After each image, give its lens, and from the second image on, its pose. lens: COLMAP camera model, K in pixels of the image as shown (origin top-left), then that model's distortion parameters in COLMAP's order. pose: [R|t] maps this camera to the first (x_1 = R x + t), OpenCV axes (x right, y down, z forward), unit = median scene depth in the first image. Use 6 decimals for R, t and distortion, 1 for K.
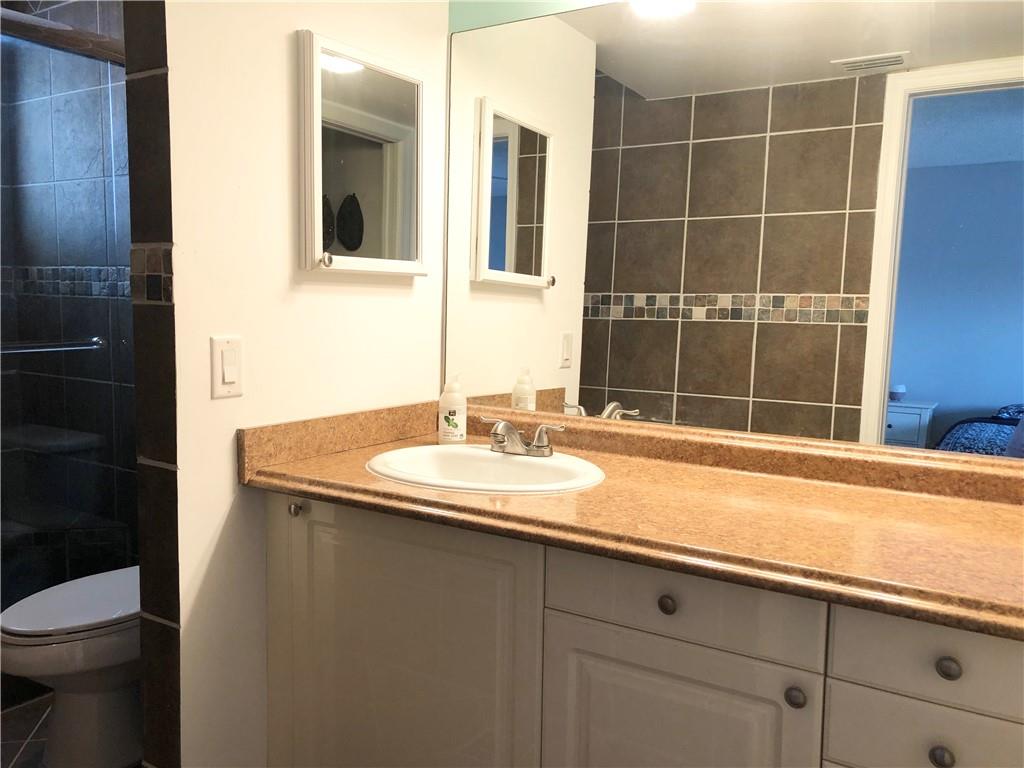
lens RADIAL K [[845.8, 0, 517.6], [0, 845.8, 386.3], [0, 0, 1]] dist [0.048044, 0.000486]
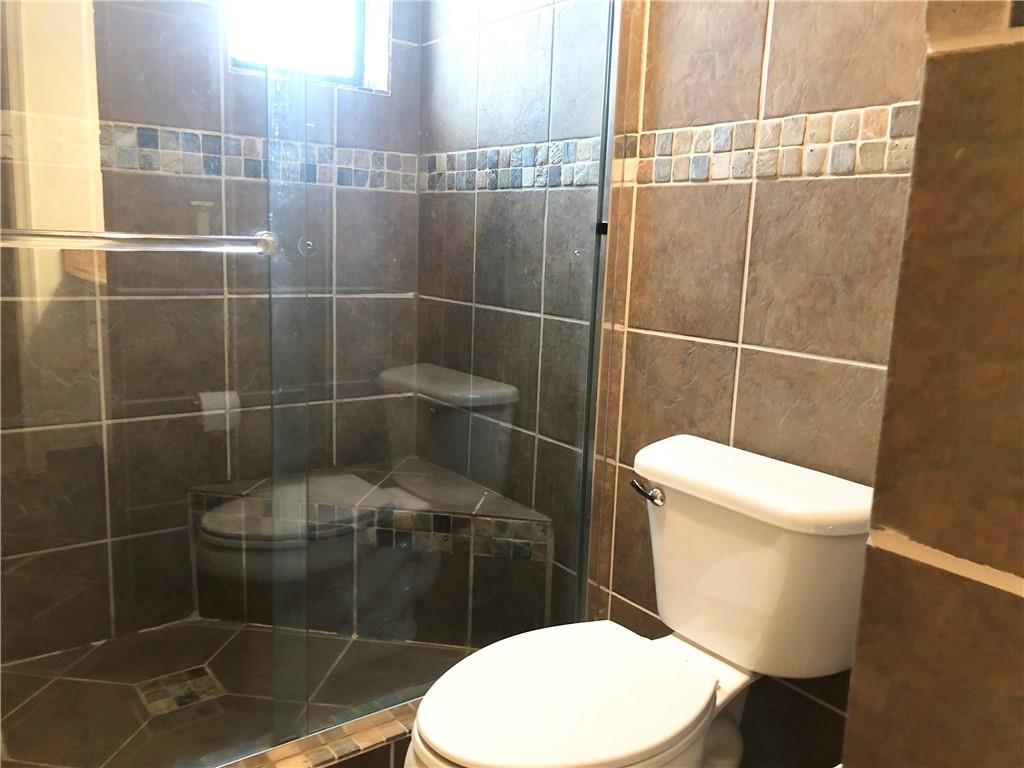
lens RADIAL K [[845.8, 0, 517.6], [0, 845.8, 386.3], [0, 0, 1]] dist [0.048044, 0.000486]
pose [[0.939078, 0.075111, -0.335397, -0.252997], [-0.053567, 0.995889, 0.073044, 0.003876], [0.339504, -0.050627, 0.939241, 0.339655]]
